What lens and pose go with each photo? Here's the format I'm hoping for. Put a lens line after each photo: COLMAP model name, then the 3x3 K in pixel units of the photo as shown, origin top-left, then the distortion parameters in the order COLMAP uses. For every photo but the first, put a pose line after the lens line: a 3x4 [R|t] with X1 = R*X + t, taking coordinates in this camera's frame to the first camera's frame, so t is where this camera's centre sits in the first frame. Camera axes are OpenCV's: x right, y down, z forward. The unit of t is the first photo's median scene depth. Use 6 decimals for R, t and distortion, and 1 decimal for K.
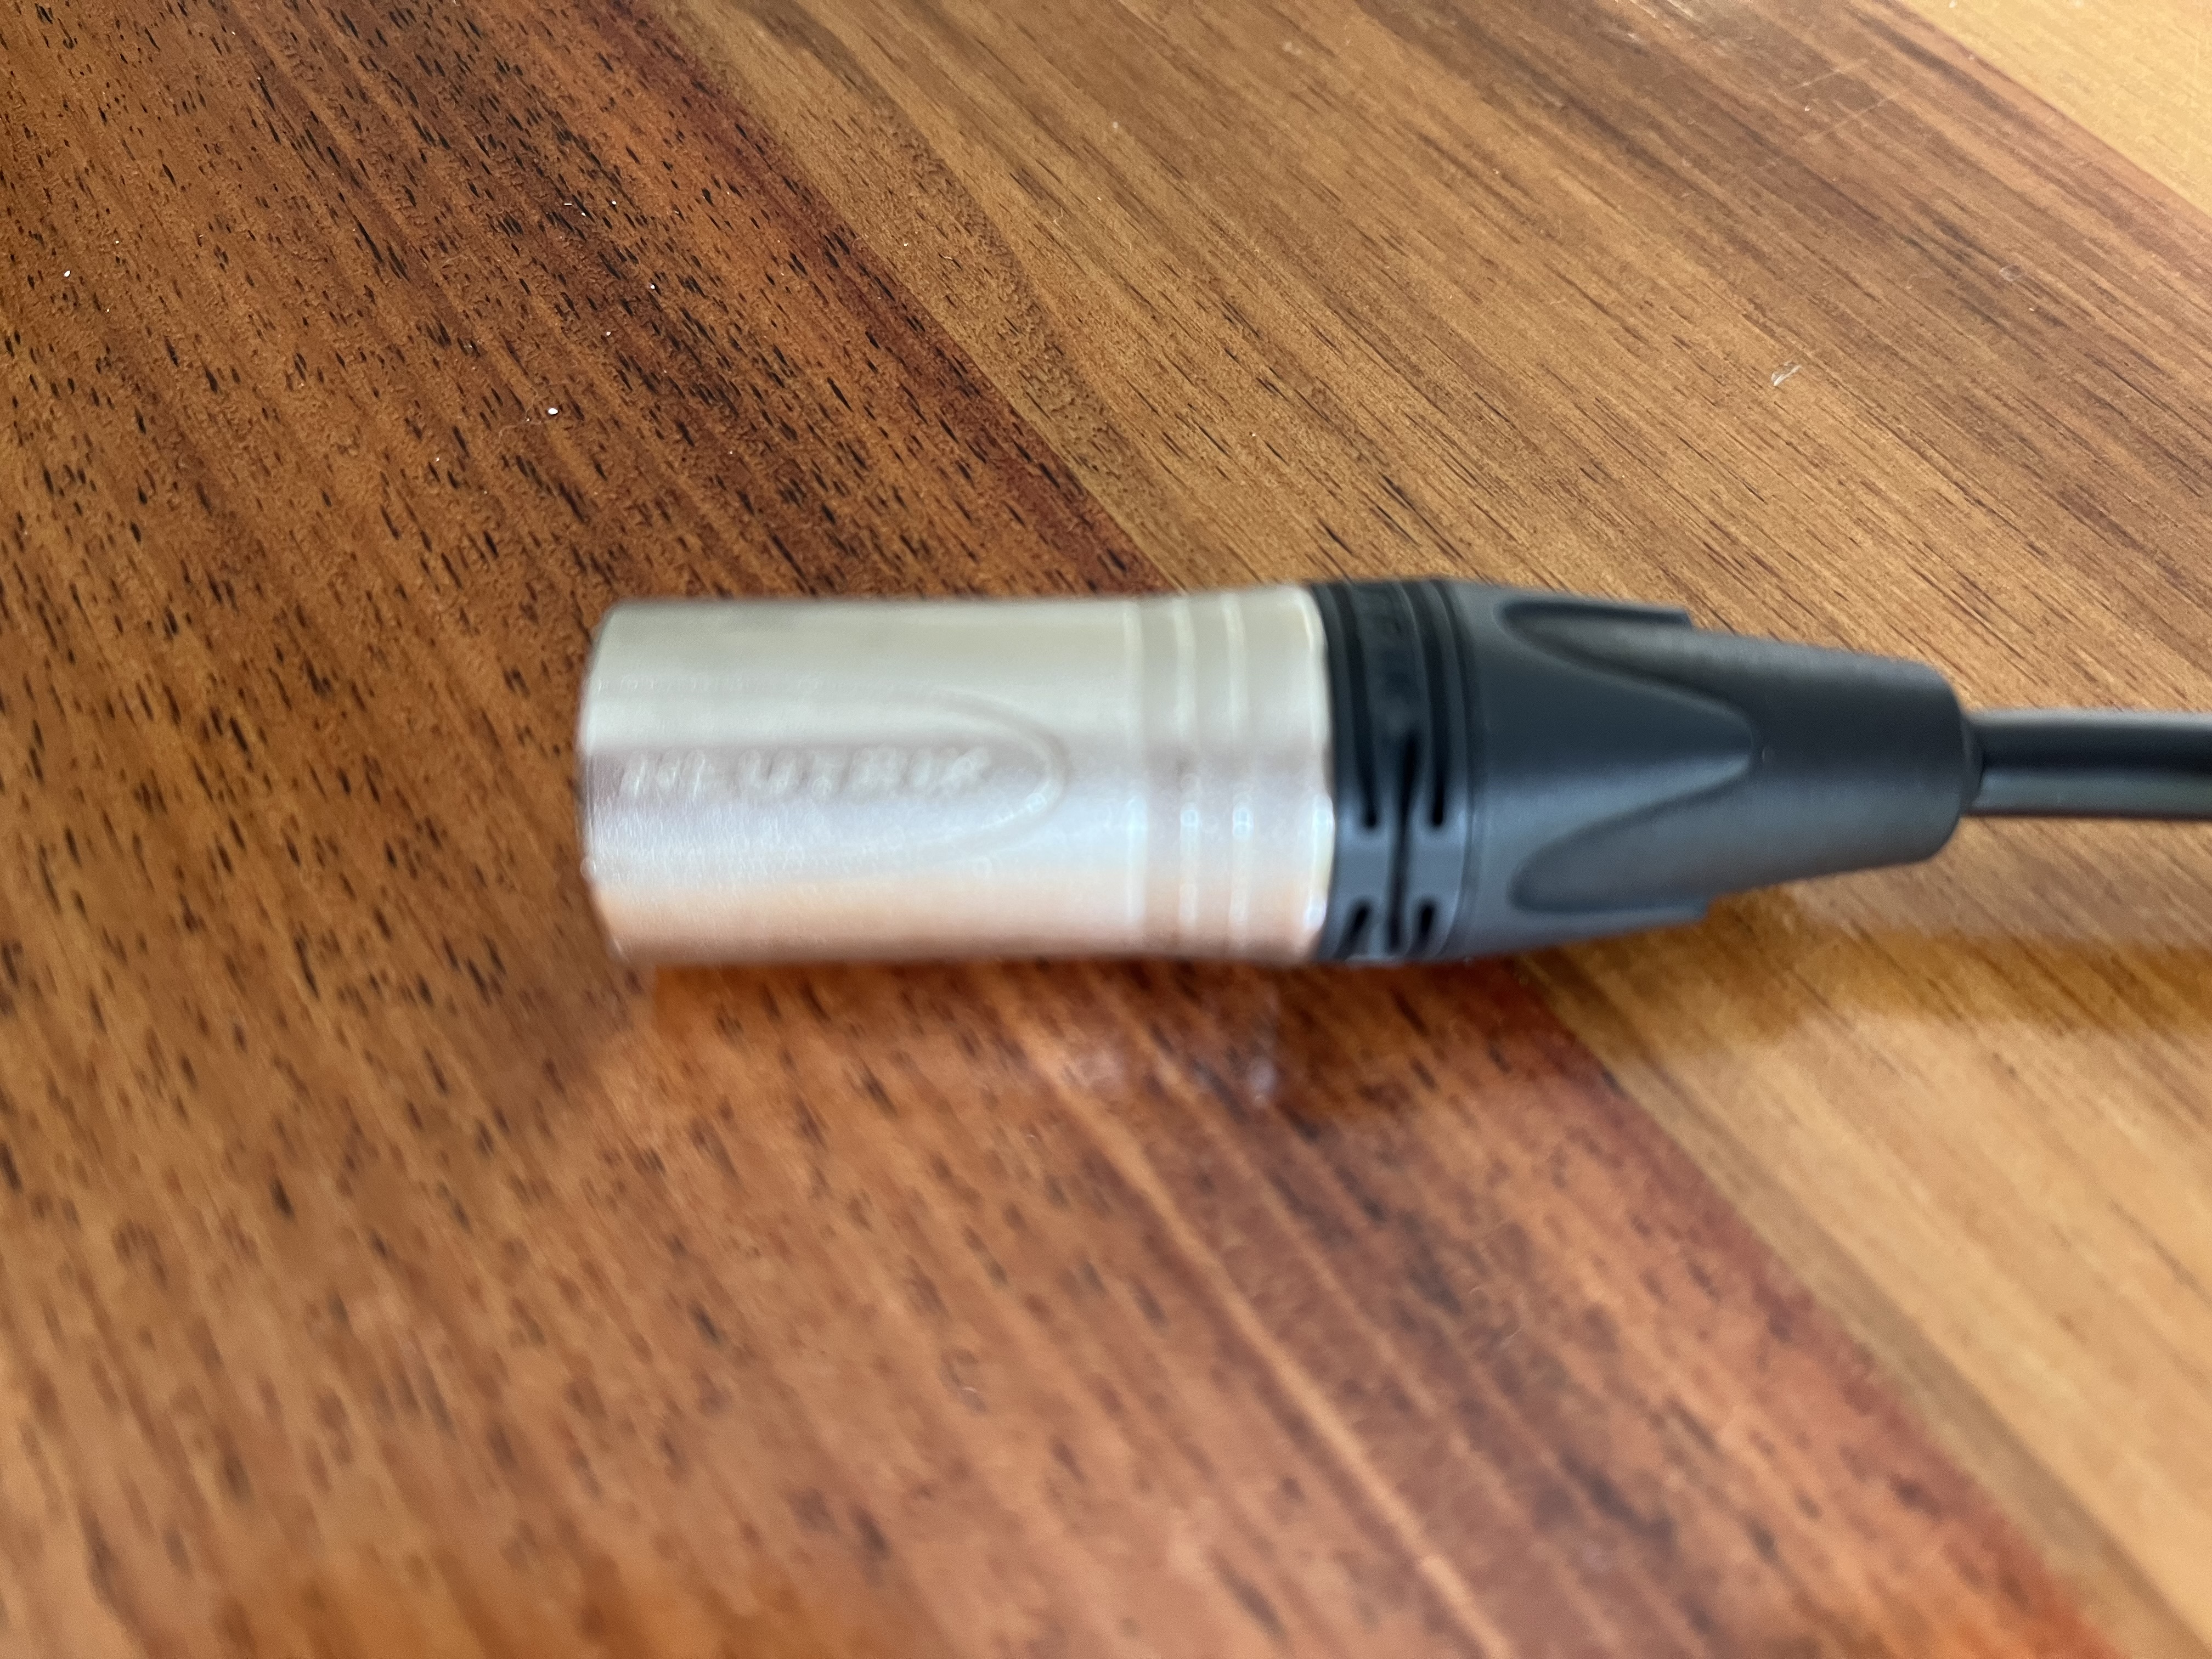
lens RADIAL K [[1692.9, 0, 1104.6], [0, 1692.9, 830.2], [0, 0, 1]] dist [0.004570, -0.008233]
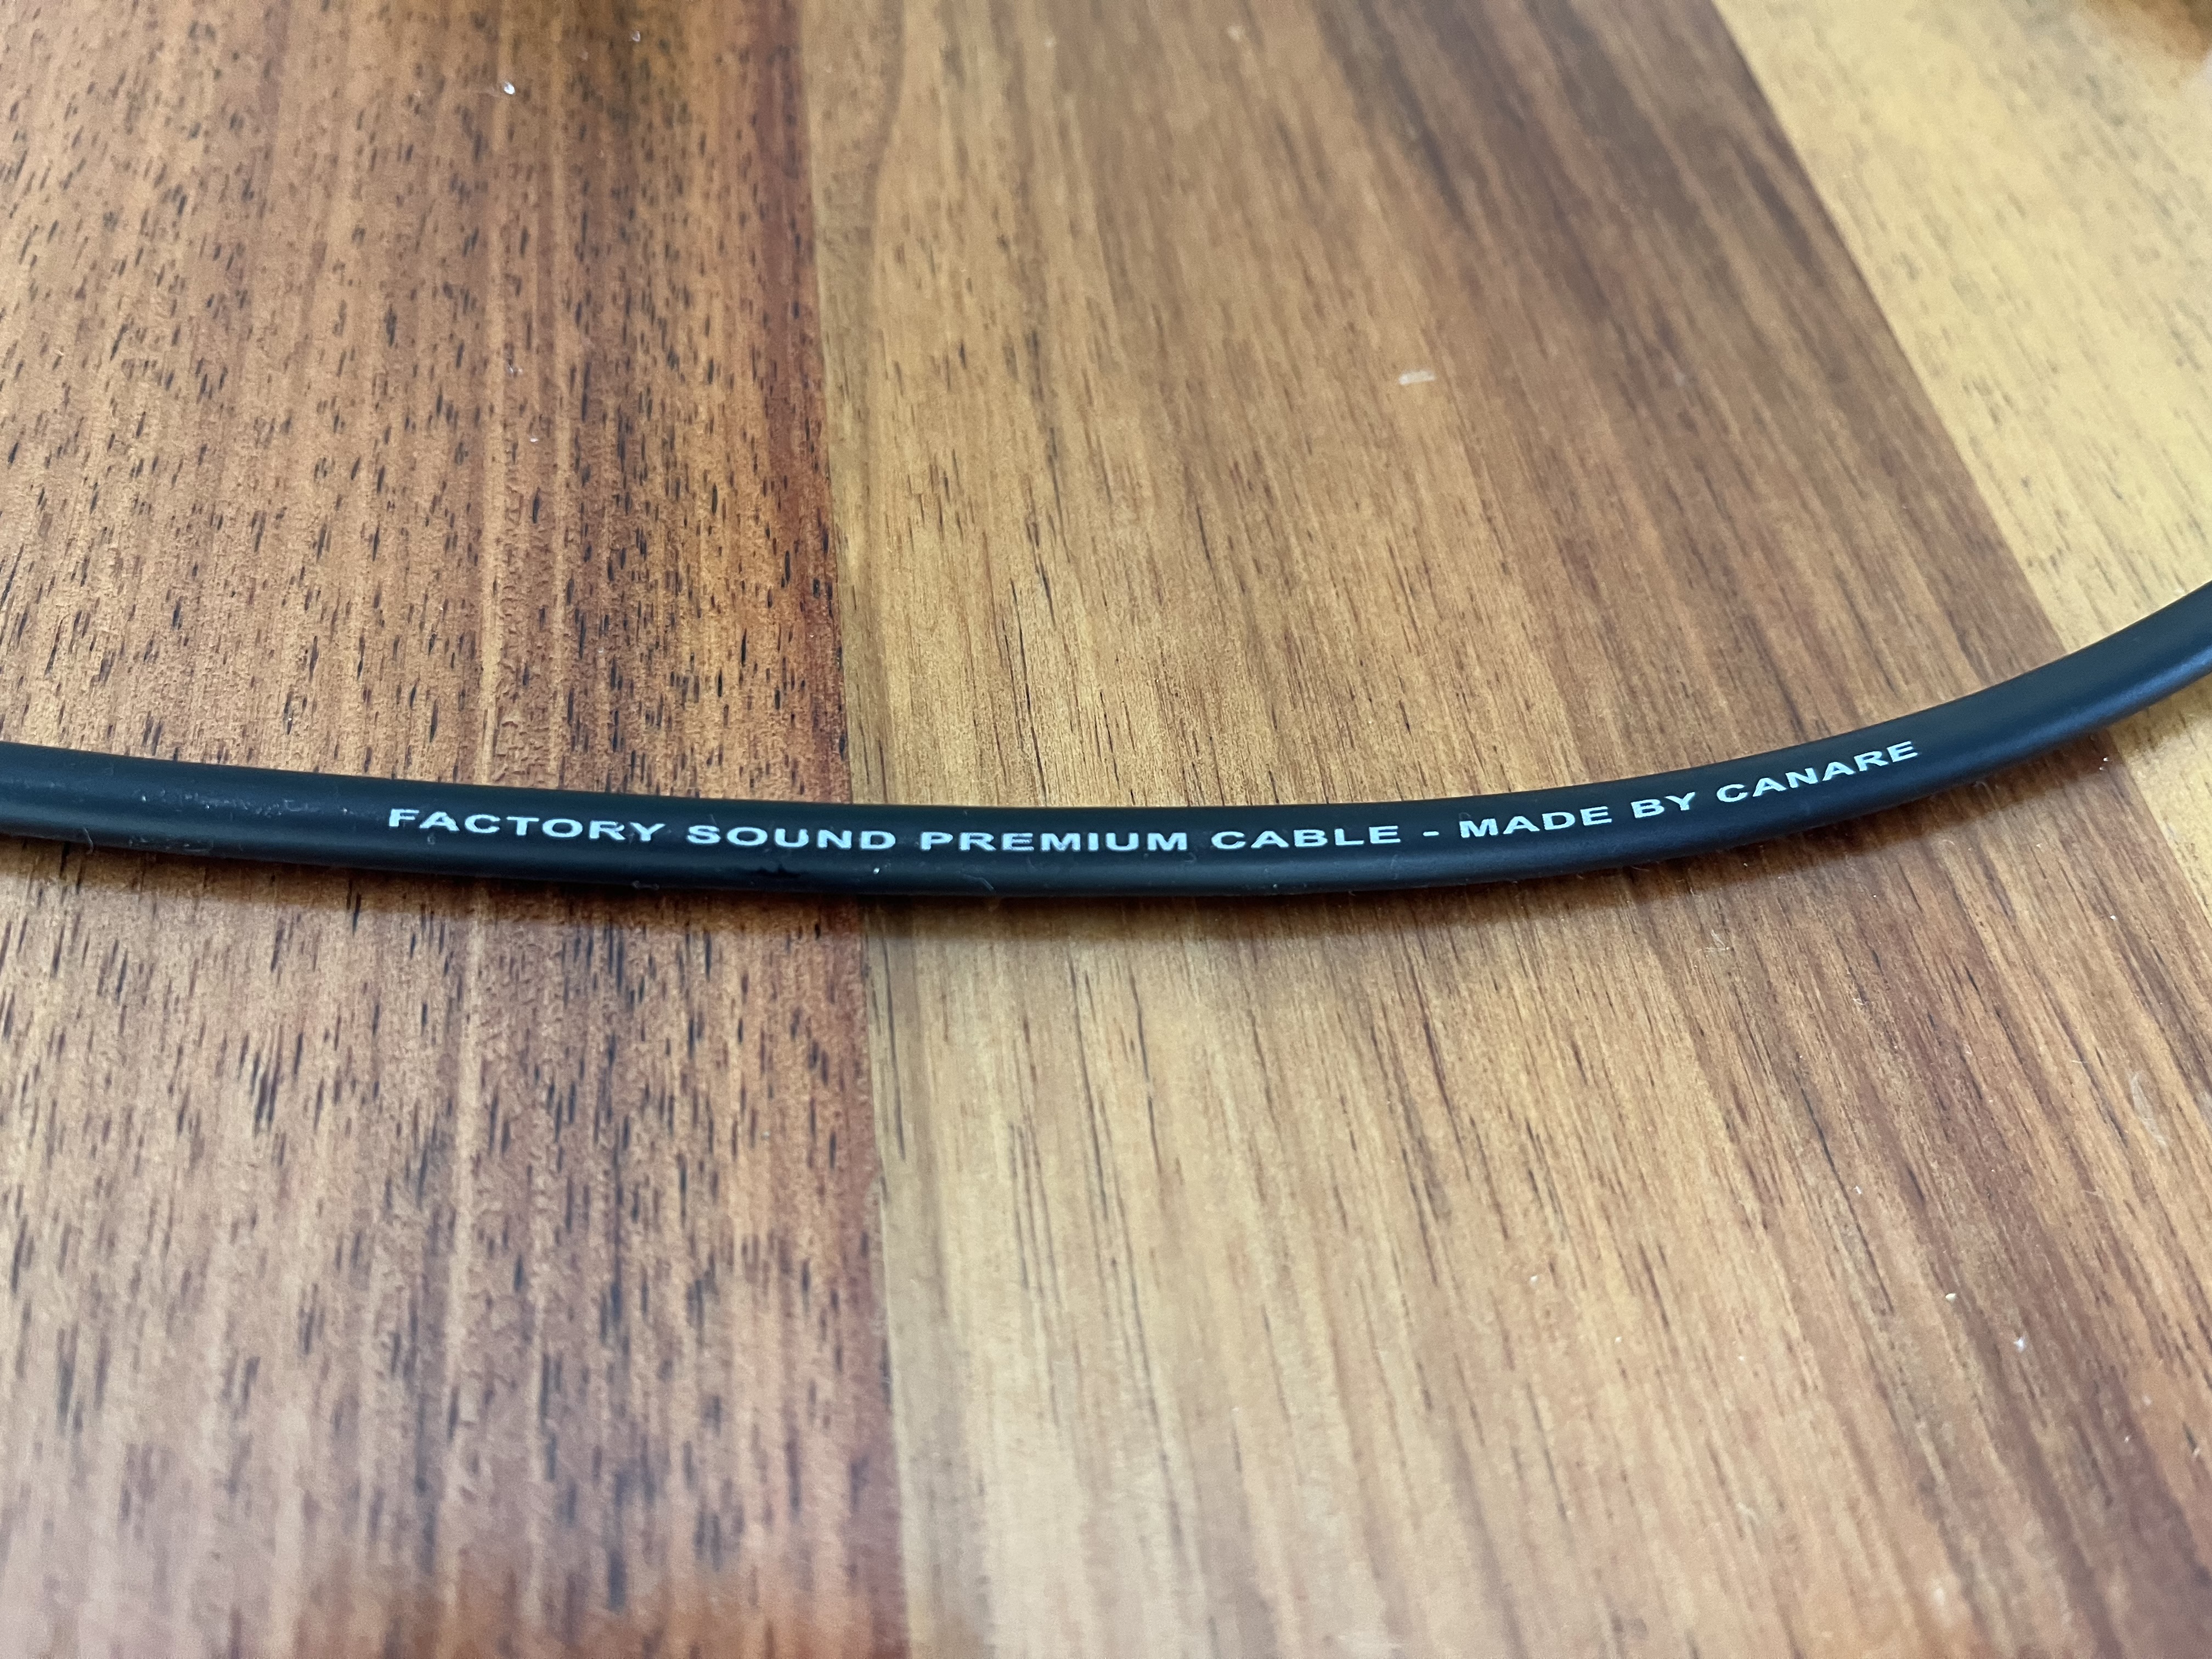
lens RADIAL K [[1692.9, 0, 1104.6], [0, 1692.9, 830.2], [0, 0, 1]] dist [0.004570, -0.008233]
pose [[0.889584, 0.388005, -0.241024, 0.774845], [-0.395845, 0.918159, 0.017067, 0.101380], [0.227920, 0.080226, 0.970369, -0.192405]]
